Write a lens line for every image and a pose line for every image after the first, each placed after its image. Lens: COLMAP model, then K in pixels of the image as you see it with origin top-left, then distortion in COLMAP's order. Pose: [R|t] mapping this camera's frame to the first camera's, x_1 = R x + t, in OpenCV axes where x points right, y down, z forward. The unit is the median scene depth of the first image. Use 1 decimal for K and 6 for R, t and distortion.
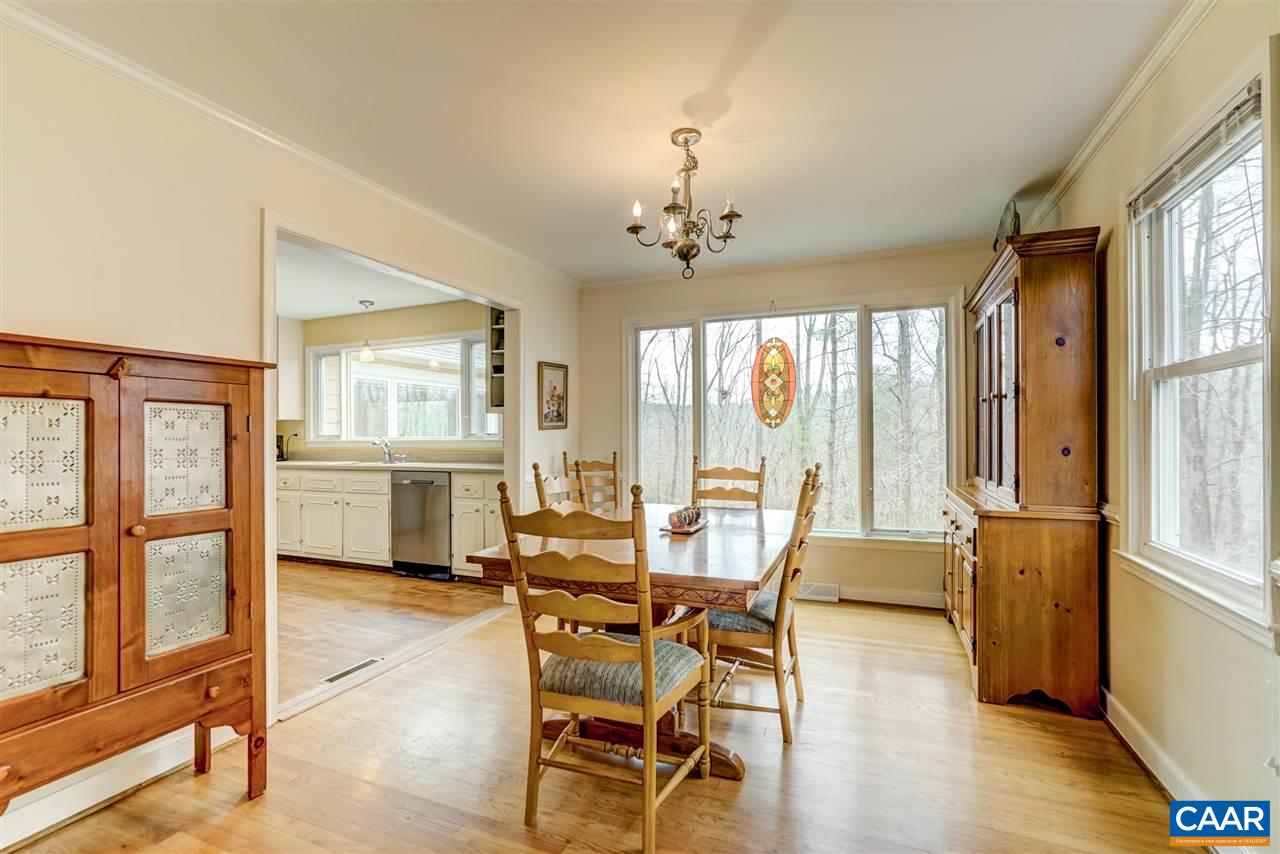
lens RADIAL K [[601.6, 0, 640.0], [0, 601.6, 427.0], [0, 0, 1]] dist [-0.001675, 0.000284]
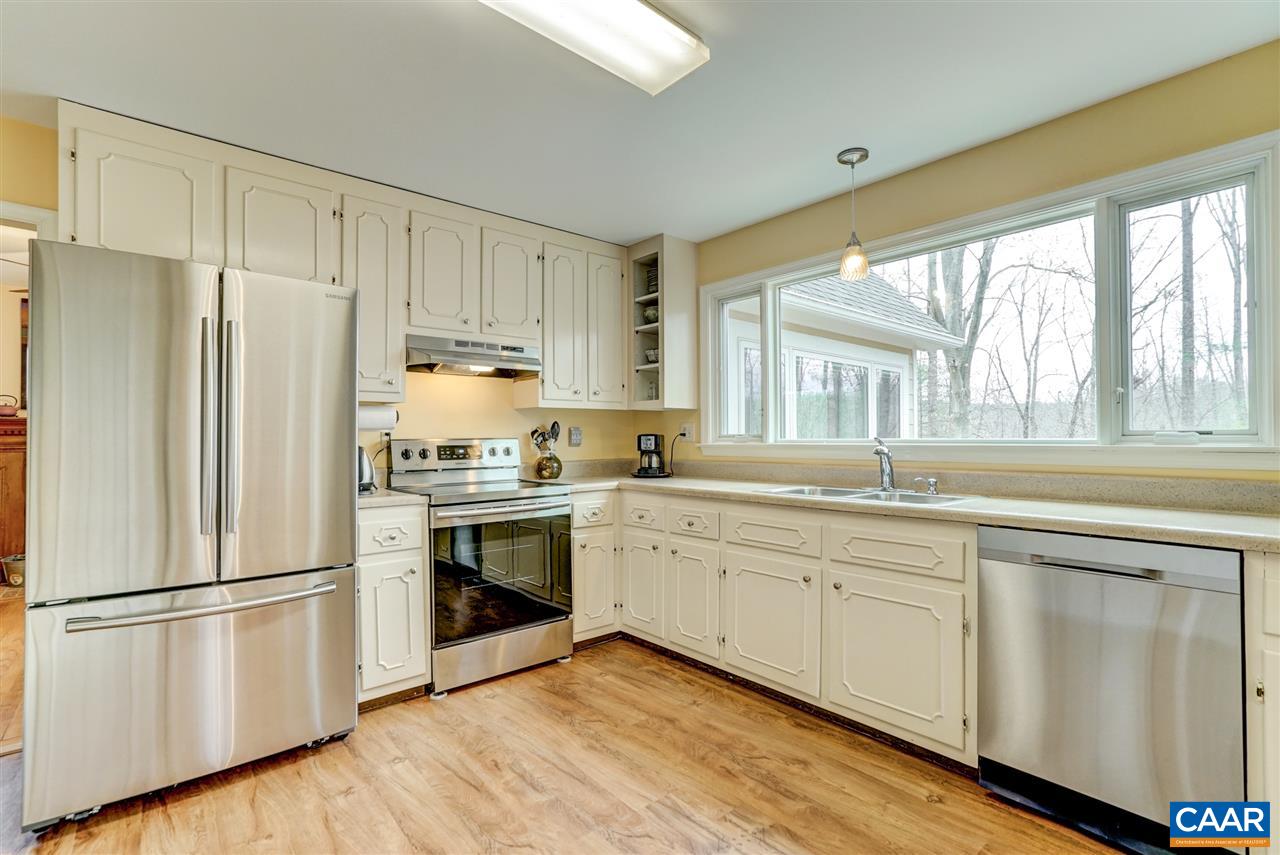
lens RADIAL K [[601.6, 0, 640.0], [0, 601.6, 427.5], [0, 0, 1]] dist [-0.001675, 0.000284]
pose [[0.899186, -0.002517, -0.437560, -0.397380], [0.002625, 0.999996, -0.000358, 0.007238], [0.437560, -0.000827, 0.899189, 0.499067]]
